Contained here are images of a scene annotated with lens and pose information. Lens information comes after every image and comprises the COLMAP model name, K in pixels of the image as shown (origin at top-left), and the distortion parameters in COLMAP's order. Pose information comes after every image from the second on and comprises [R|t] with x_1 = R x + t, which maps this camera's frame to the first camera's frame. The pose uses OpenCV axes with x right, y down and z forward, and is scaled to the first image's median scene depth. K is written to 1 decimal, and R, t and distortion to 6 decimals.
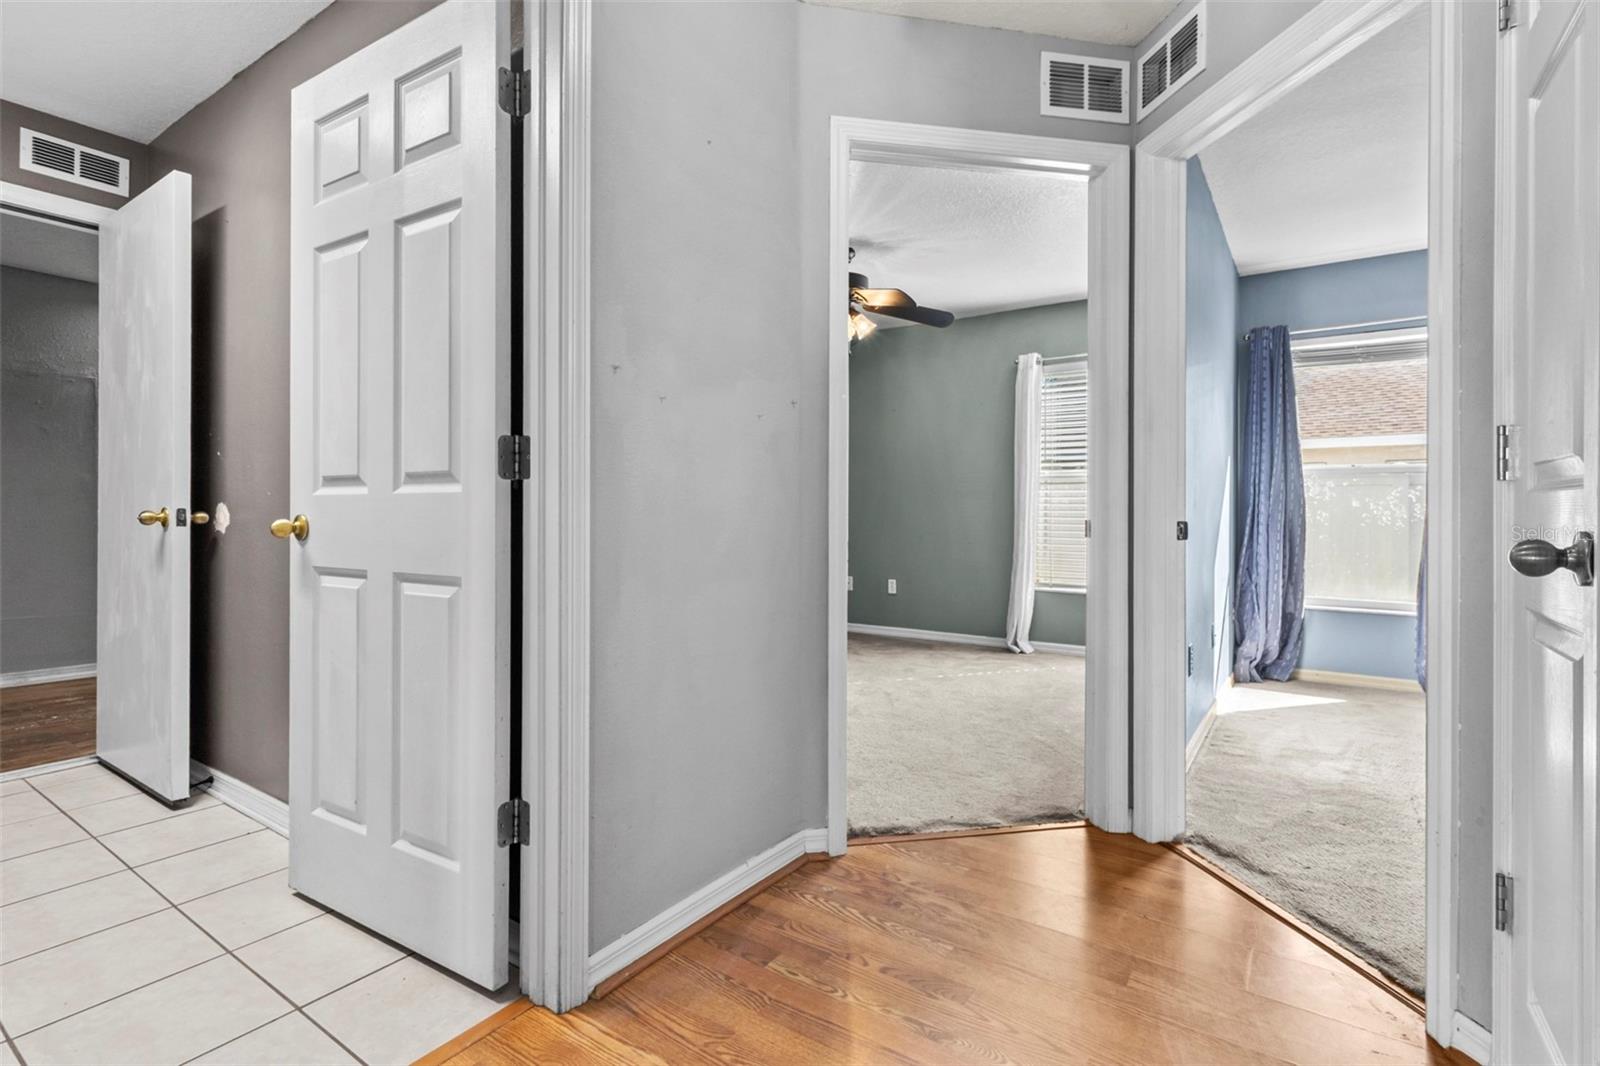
lens RADIAL K [[753.7, 0, 805.3], [0, 753.7, 511.7], [0, 0, 1]] dist [0.003959, 0.000208]
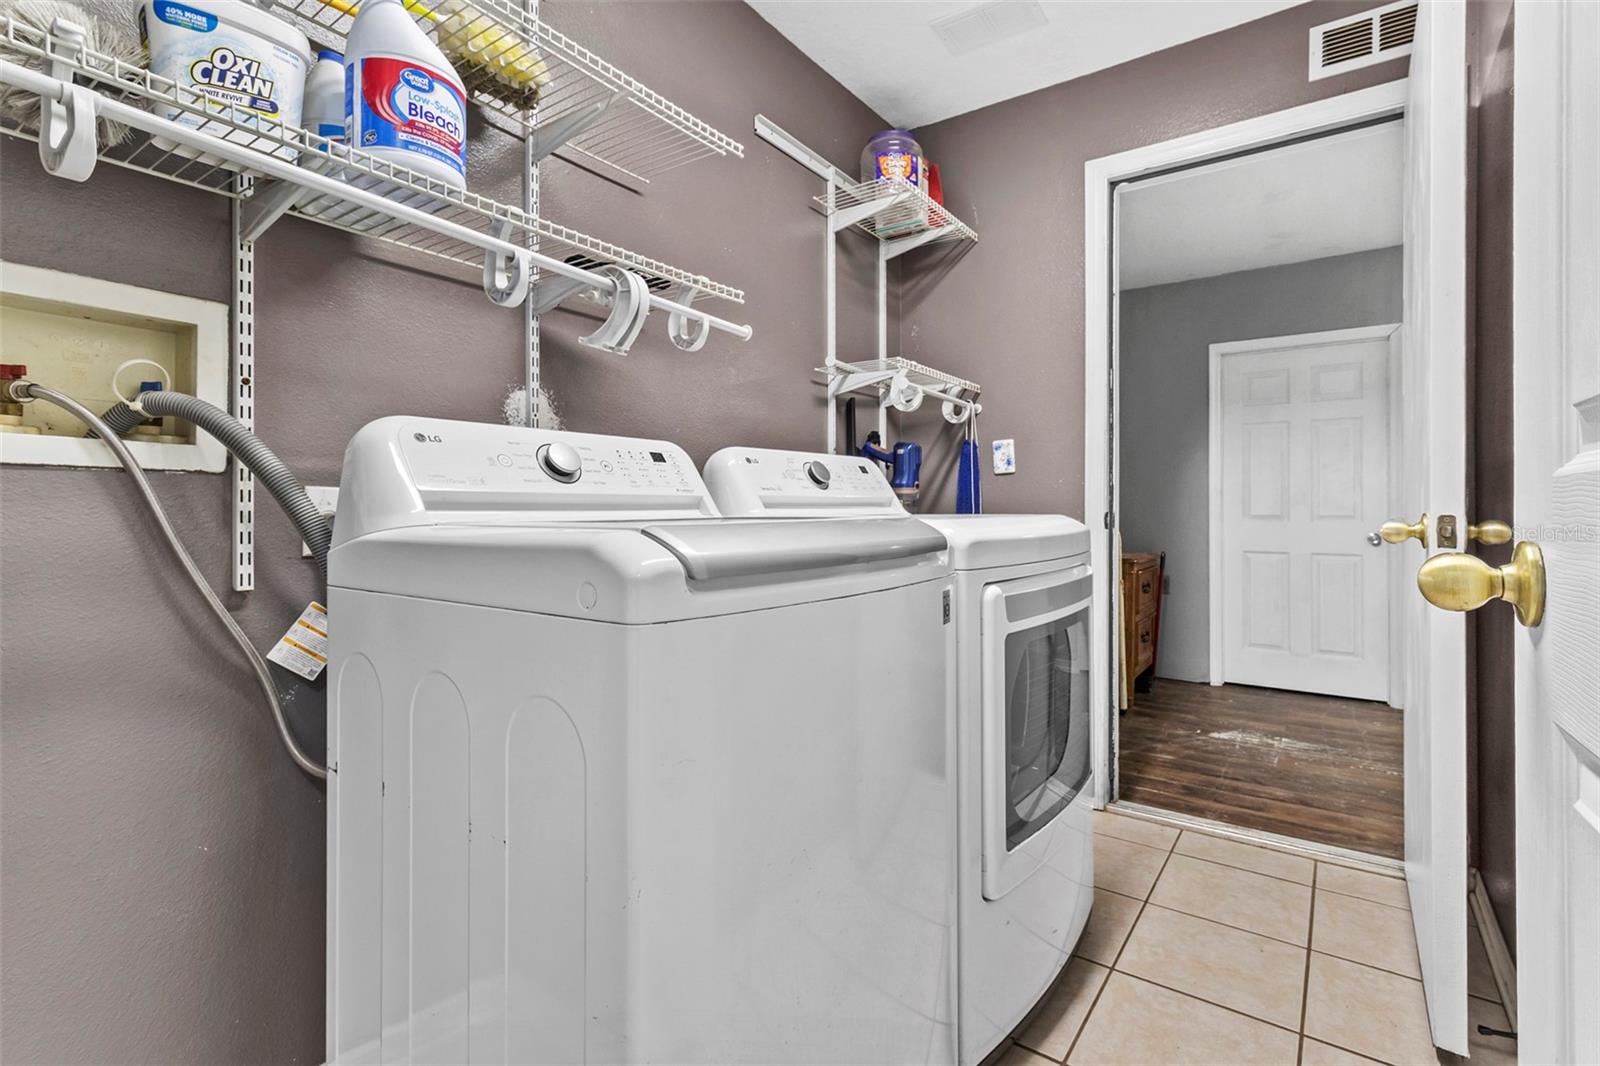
lens RADIAL K [[753.7, 0, 805.3], [0, 753.7, 511.7], [0, 0, 1]] dist [0.003959, 0.000208]
pose [[-0.017674, -0.003614, -0.999837, -0.272963], [0.004223, 0.999984, -0.003690, -0.006626], [0.999835, -0.004288, -0.017658, 0.547382]]
